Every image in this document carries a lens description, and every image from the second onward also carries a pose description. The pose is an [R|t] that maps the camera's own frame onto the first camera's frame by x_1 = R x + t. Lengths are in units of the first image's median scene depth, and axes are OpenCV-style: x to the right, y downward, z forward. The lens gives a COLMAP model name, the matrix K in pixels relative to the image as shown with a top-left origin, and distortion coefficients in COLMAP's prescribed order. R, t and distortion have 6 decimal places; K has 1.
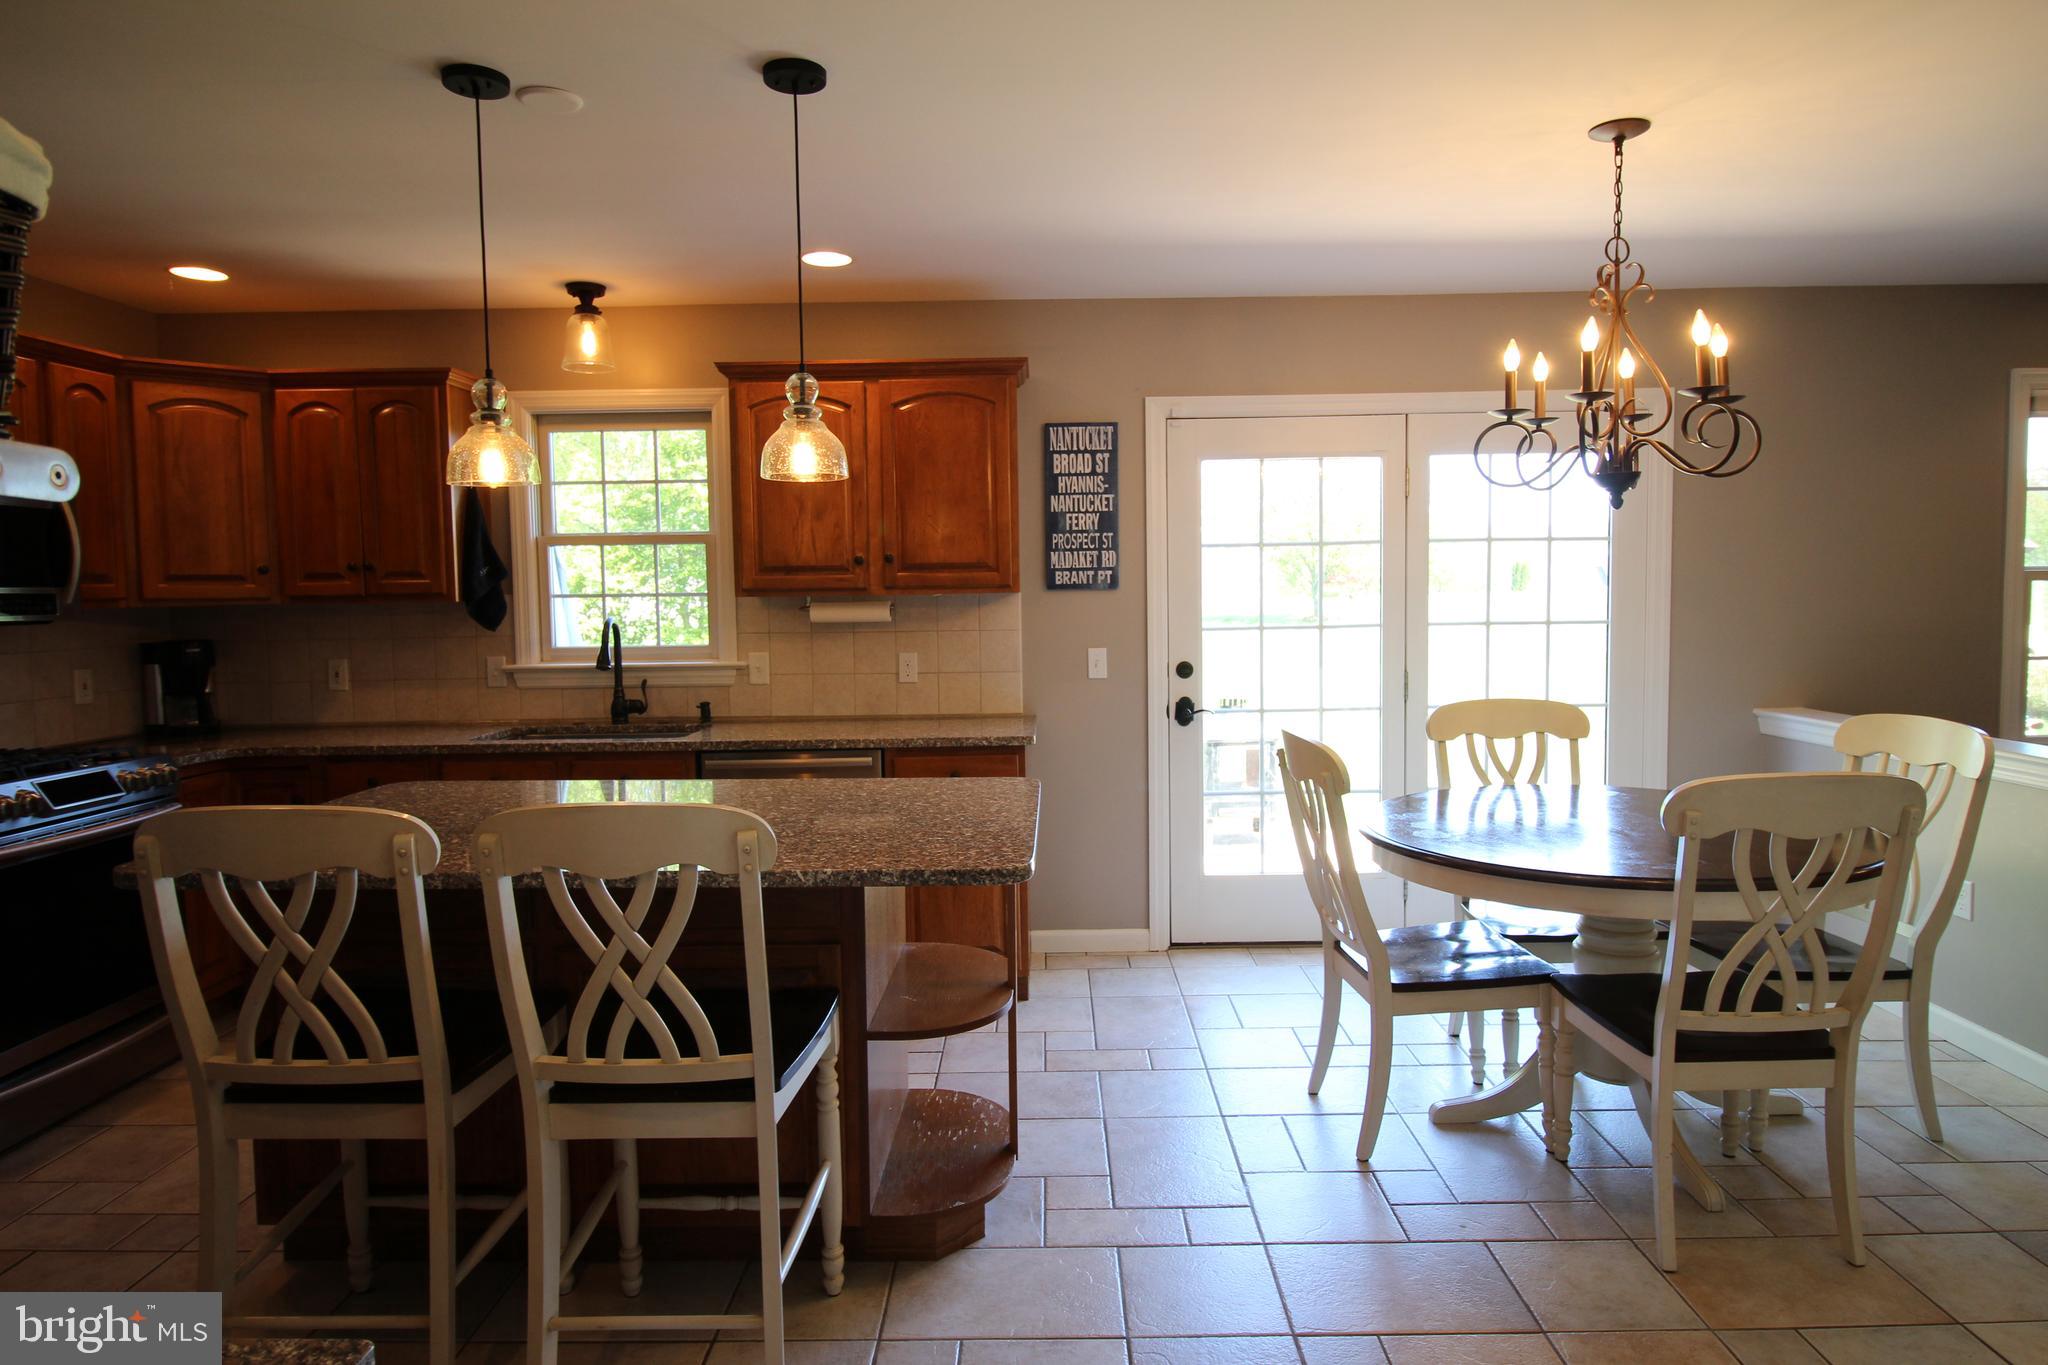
lens RADIAL K [[1206.8, 0, 1040.0], [0, 1206.8, 670.3], [0, 0, 1]] dist [0.011191, -0.001236]
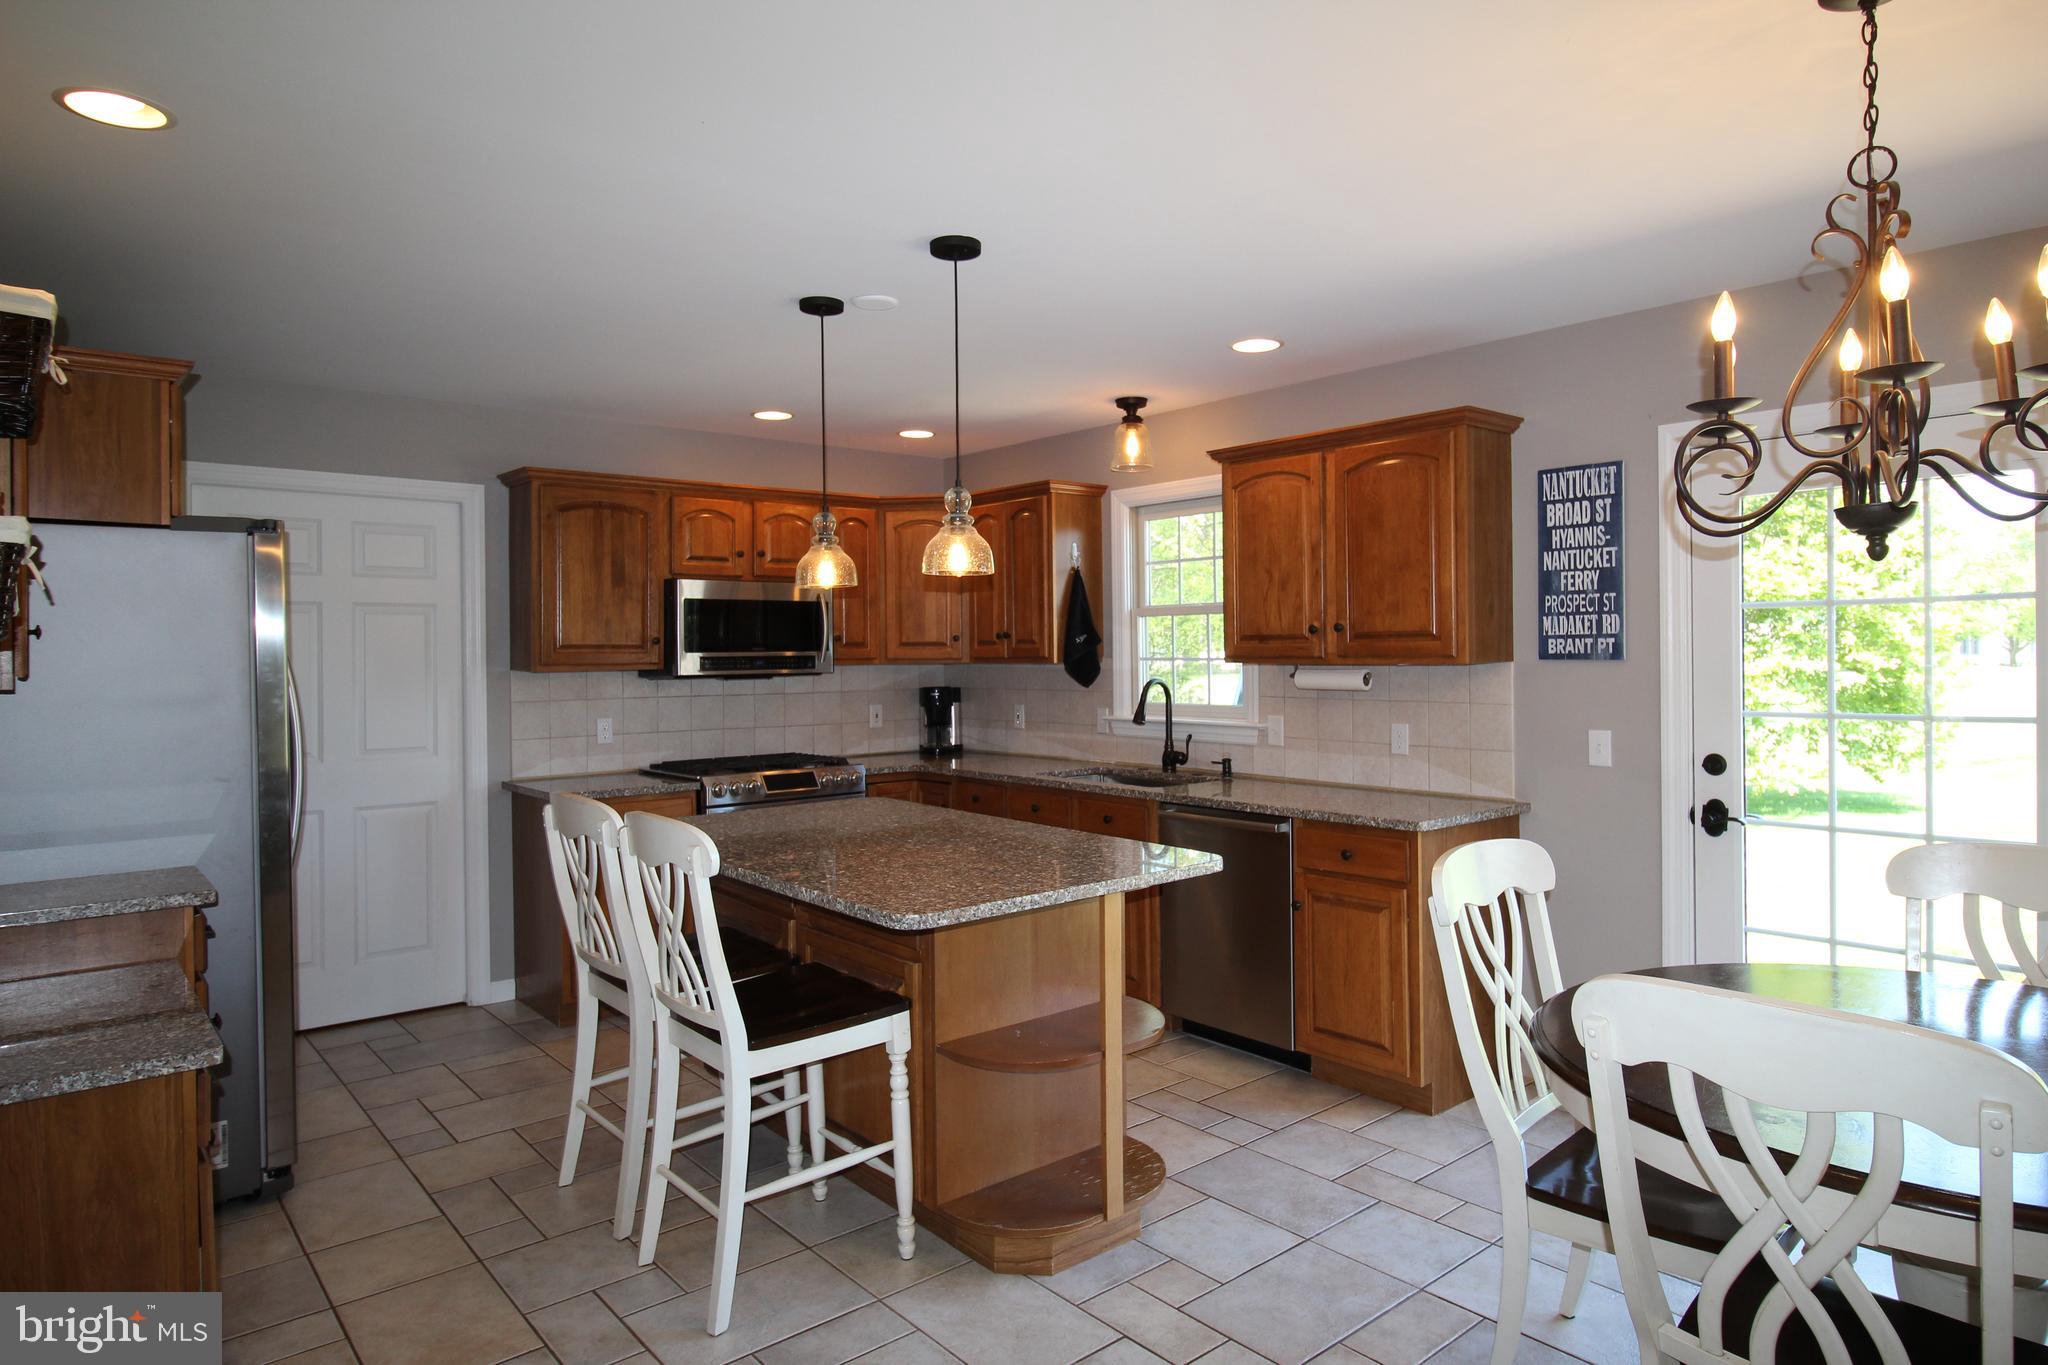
lens RADIAL K [[1206.8, 0, 1040.0], [0, 1206.8, 670.3], [0, 0, 1]] dist [0.011191, -0.001236]
pose [[0.660270, 0.021026, -0.750734, 0.427585], [-0.050544, 0.998586, -0.016486, -0.026700], [0.749325, 0.048831, 0.660399, 0.154316]]
